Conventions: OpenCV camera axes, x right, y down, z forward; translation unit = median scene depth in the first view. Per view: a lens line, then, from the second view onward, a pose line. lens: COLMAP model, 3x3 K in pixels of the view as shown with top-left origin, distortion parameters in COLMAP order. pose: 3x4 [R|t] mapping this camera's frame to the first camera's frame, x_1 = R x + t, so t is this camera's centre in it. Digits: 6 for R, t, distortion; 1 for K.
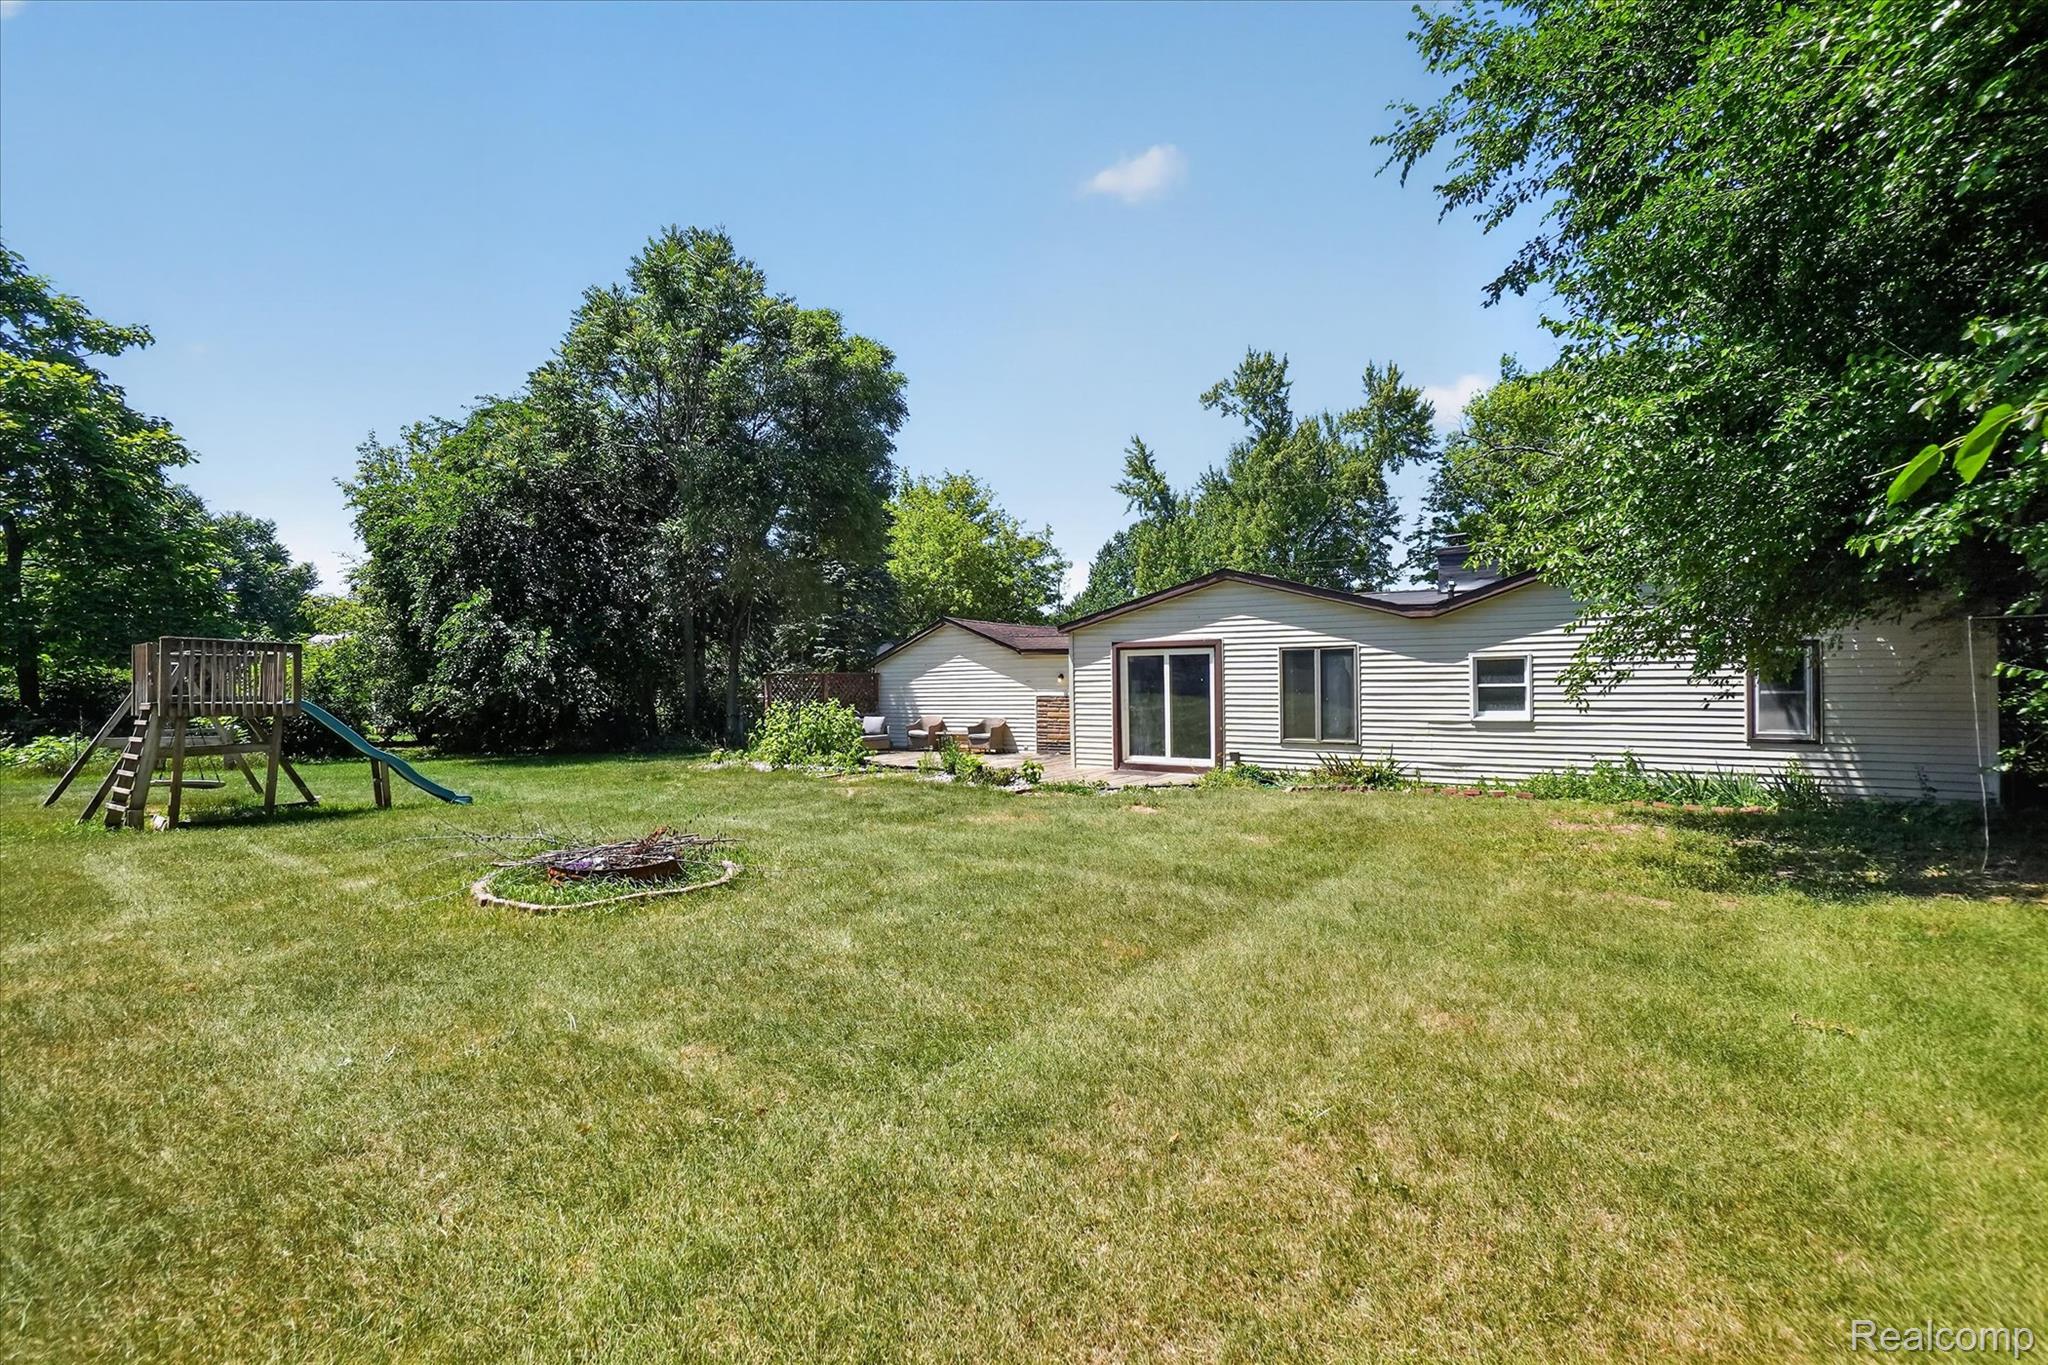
lens RADIAL K [[910.4, 0, 1020.9], [0, 910.4, 677.2], [0, 0, 1]] dist [-0.048885, 0.012275]
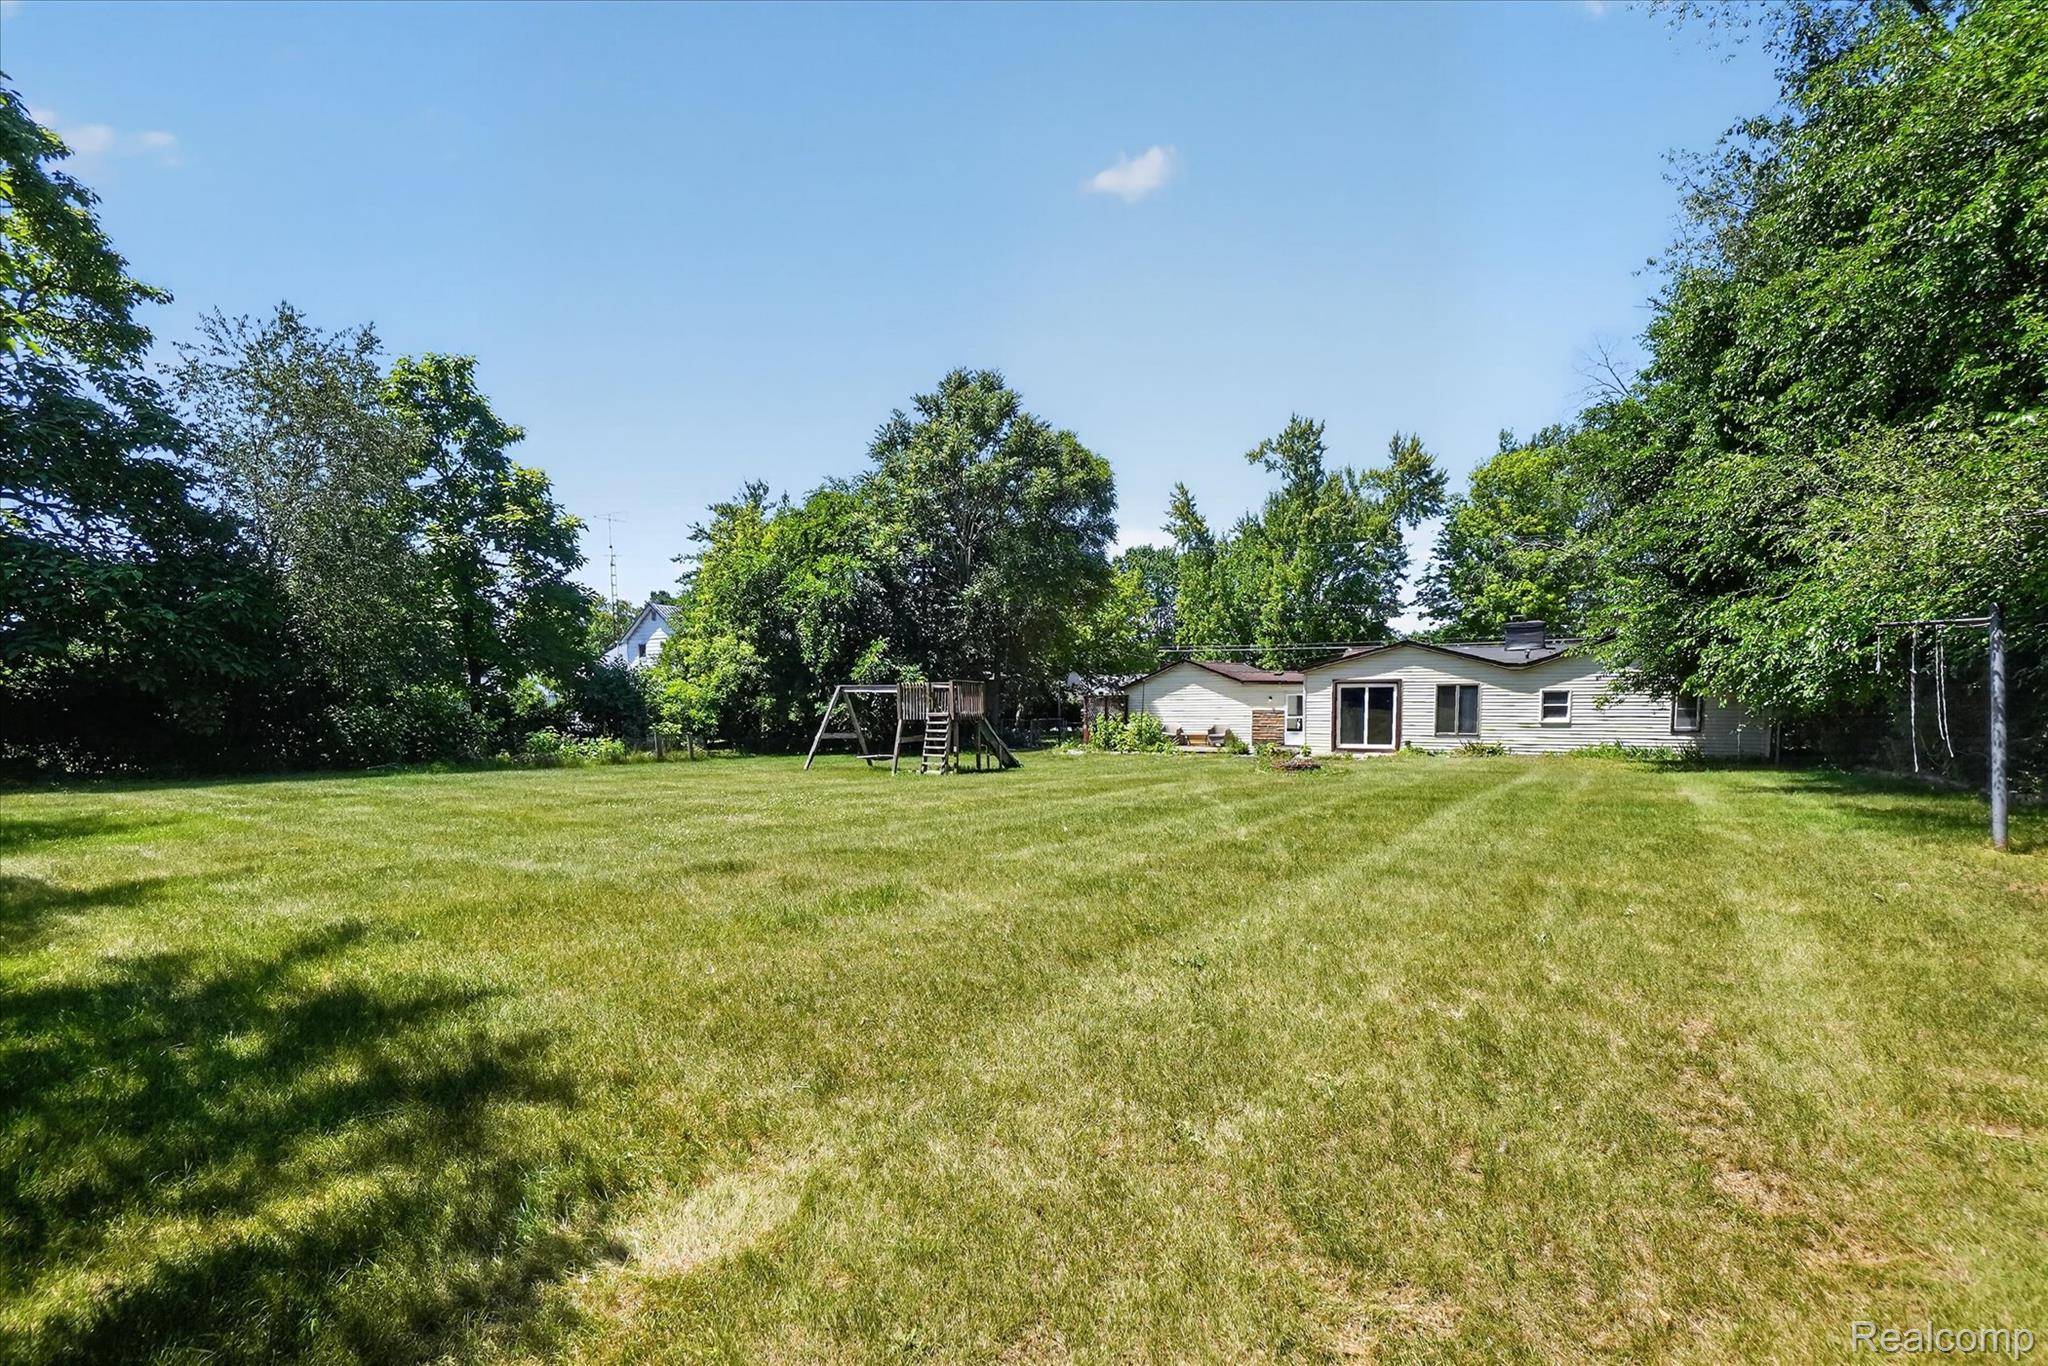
lens RADIAL K [[970.8, 0, 1038.4], [0, 970.8, 786.2], [0, 0, 1]] dist [-0.022186, 0.011351]
pose [[0.995145, -0.007064, 0.098165, -0.474259], [-0.002246, 0.995530, 0.094414, -0.006210], [-0.098393, -0.094177, 0.990681, -0.595414]]
